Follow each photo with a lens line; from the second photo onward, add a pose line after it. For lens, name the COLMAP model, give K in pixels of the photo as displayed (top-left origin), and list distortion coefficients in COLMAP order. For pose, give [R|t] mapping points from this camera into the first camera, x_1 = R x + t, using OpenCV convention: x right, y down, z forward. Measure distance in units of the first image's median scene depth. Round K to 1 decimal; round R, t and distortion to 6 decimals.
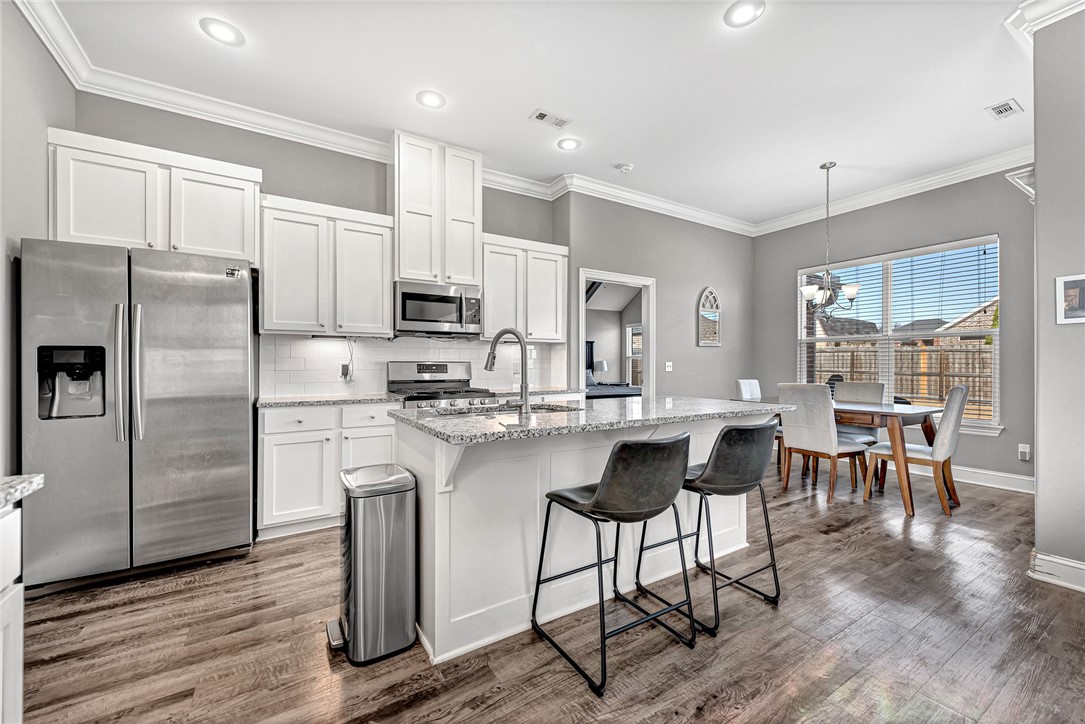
lens RADIAL K [[435.5, 0, 547.4], [0, 435.5, 364.9], [0, 0, 1]] dist [0.013444, -0.003977]
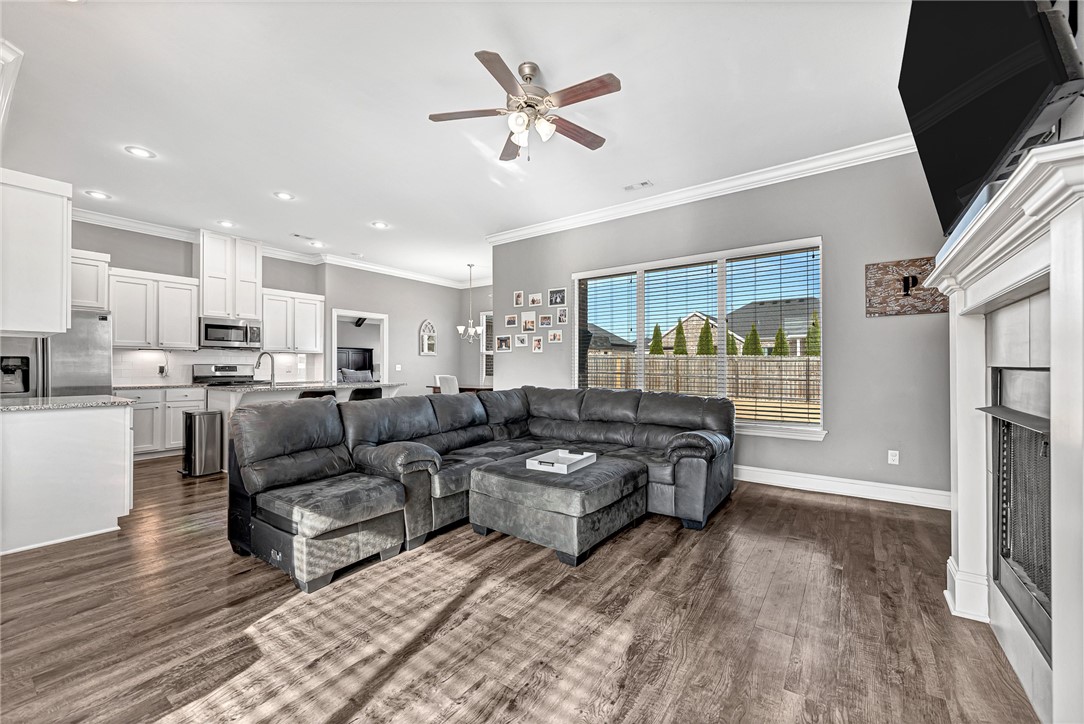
lens RADIAL K [[435.1, 0, 544.9], [0, 435.1, 366.2], [0, 0, 1]] dist [0.013444, -0.003977]
pose [[0.927786, 0.003141, 0.373100, 0.247569], [-0.002142, 0.999993, -0.003091, 0.001716], [-0.373107, 0.002069, 0.927786, -1.028208]]
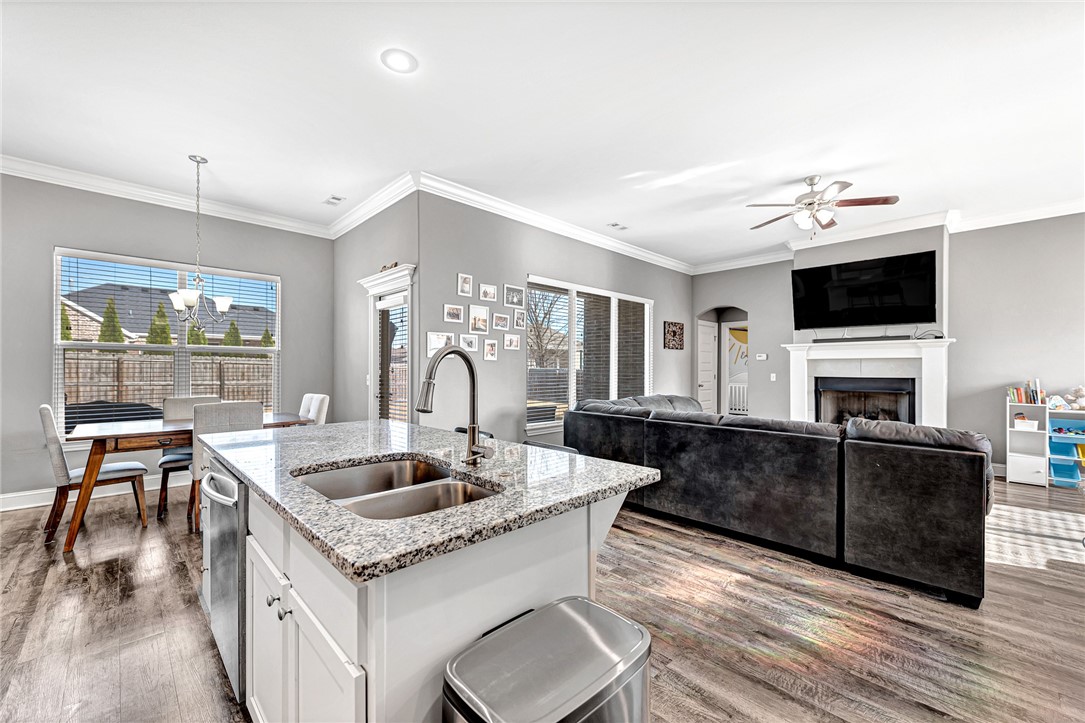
lens RADIAL K [[435.5, 0, 539.9], [0, 435.5, 366.4], [0, 0, 1]] dist [0.013444, -0.003977]
pose [[-0.208006, 0.007906, 0.978096, -0.437829], [0.001275, 0.999969, -0.007812, -0.025241], [-0.978127, -0.000378, -0.208009, 0.573418]]
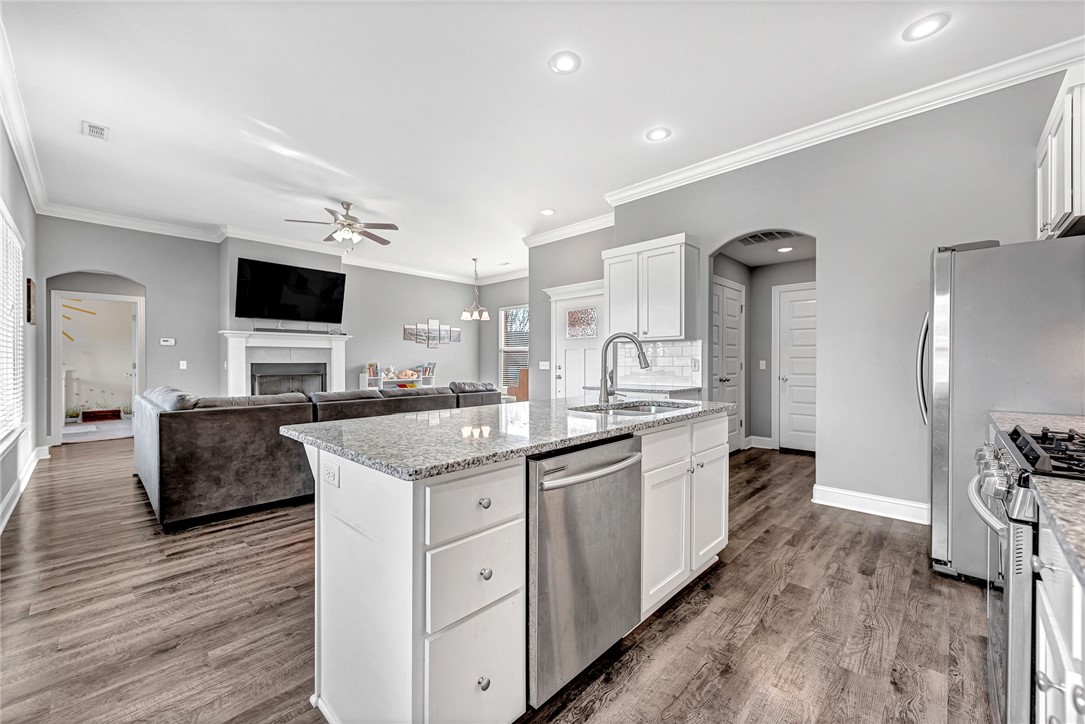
lens RADIAL K [[435.5, 0, 543.0], [0, 435.5, 364.6], [0, 0, 1]] dist [0.013444, -0.003977]
pose [[-0.971727, 0.006080, -0.236028, 0.223912], [0.003677, 0.999937, 0.010621, -0.006167], [0.236078, 0.009452, -0.971688, 1.184172]]
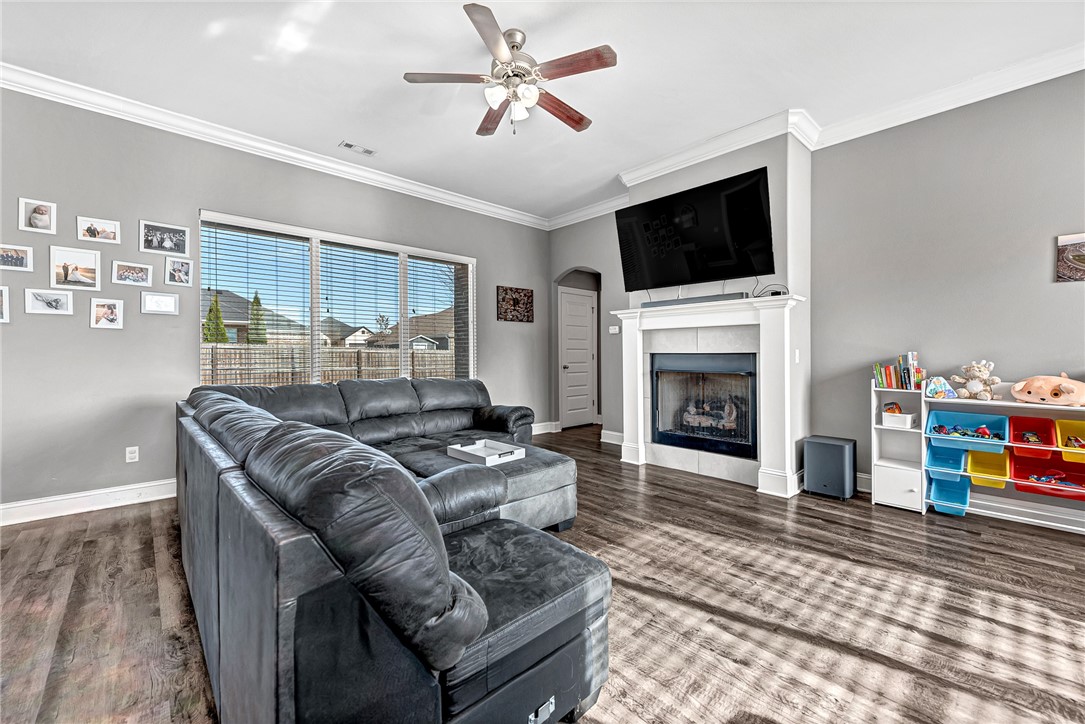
lens RADIAL K [[435.5, 0, 539.4], [0, 435.5, 353.5], [0, 0, 1]] dist [0.013444, -0.003977]
pose [[-0.179667, 0.005216, 0.983714, -0.200216], [0.005299, 0.999977, -0.004335, 0.005696], [-0.983713, 0.004434, -0.179690, -0.237151]]
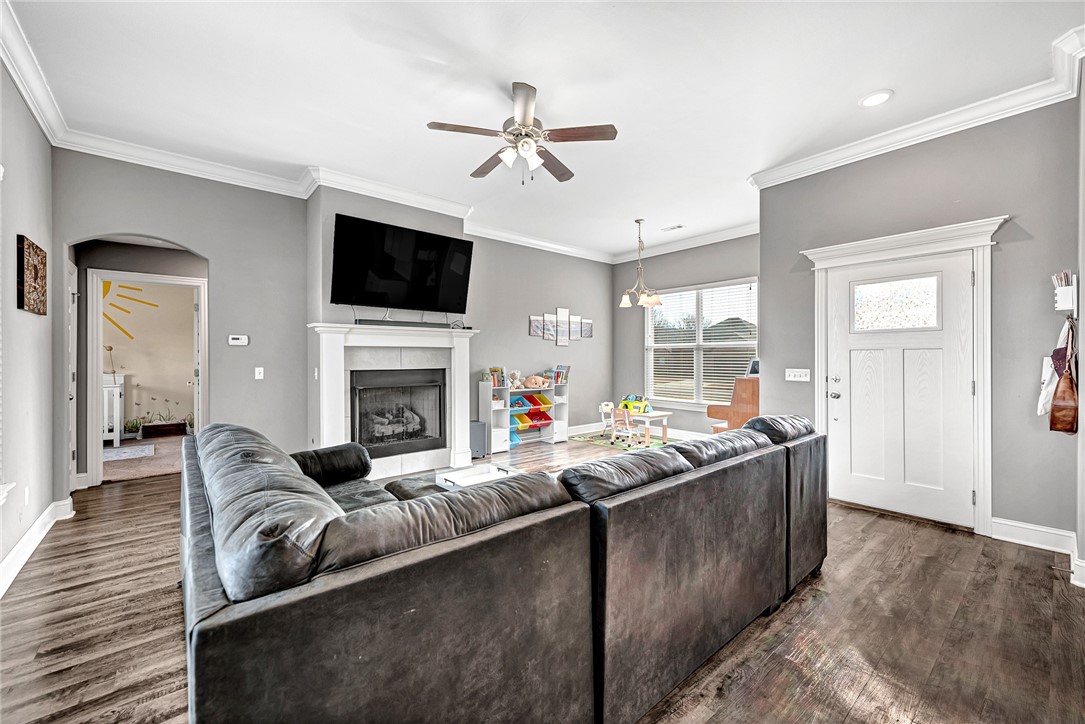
lens RADIAL K [[435.5, 0, 545.3], [0, 435.5, 359.9], [0, 0, 1]] dist [0.013444, -0.003977]
pose [[-0.990334, 0.006458, -0.138551, 0.575184], [0.005072, 0.999934, 0.010354, -0.036353], [0.138608, 0.009551, -0.990301, 0.481349]]
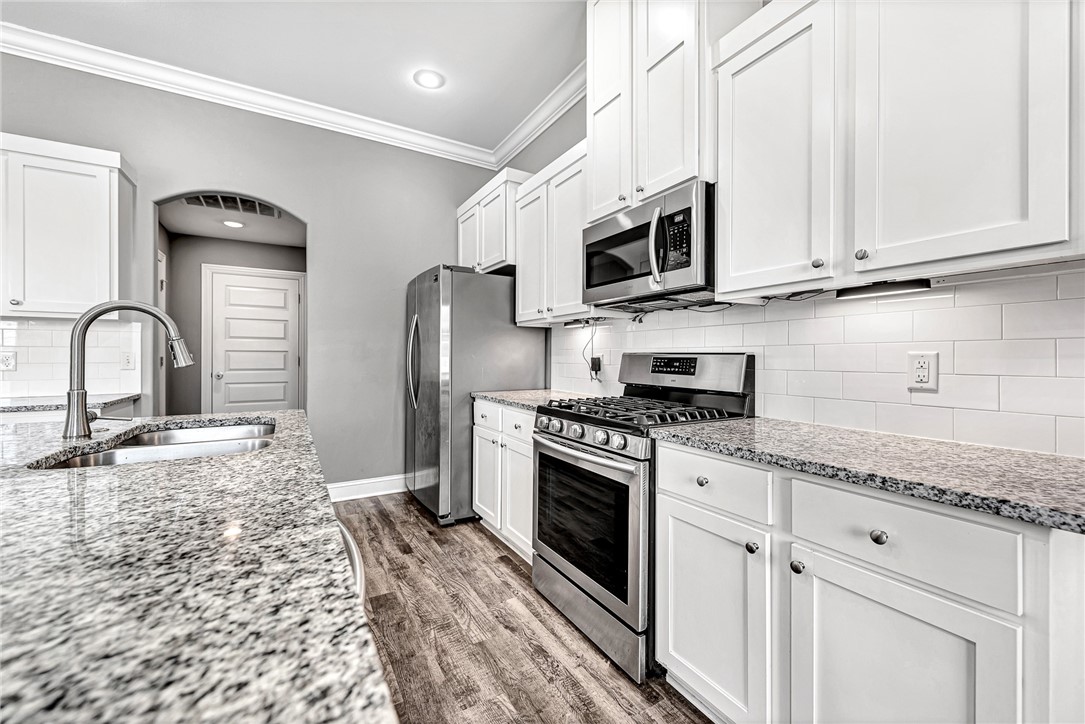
lens RADIAL K [[435.5, 0, 533.6], [0, 435.5, 356.2], [0, 0, 1]] dist [0.013444, -0.003977]
pose [[-0.044265, 0.006211, -0.999001, 0.294941], [-0.003005, 0.999975, 0.006351, -0.006396], [0.999015, 0.003283, -0.044245, 0.900506]]
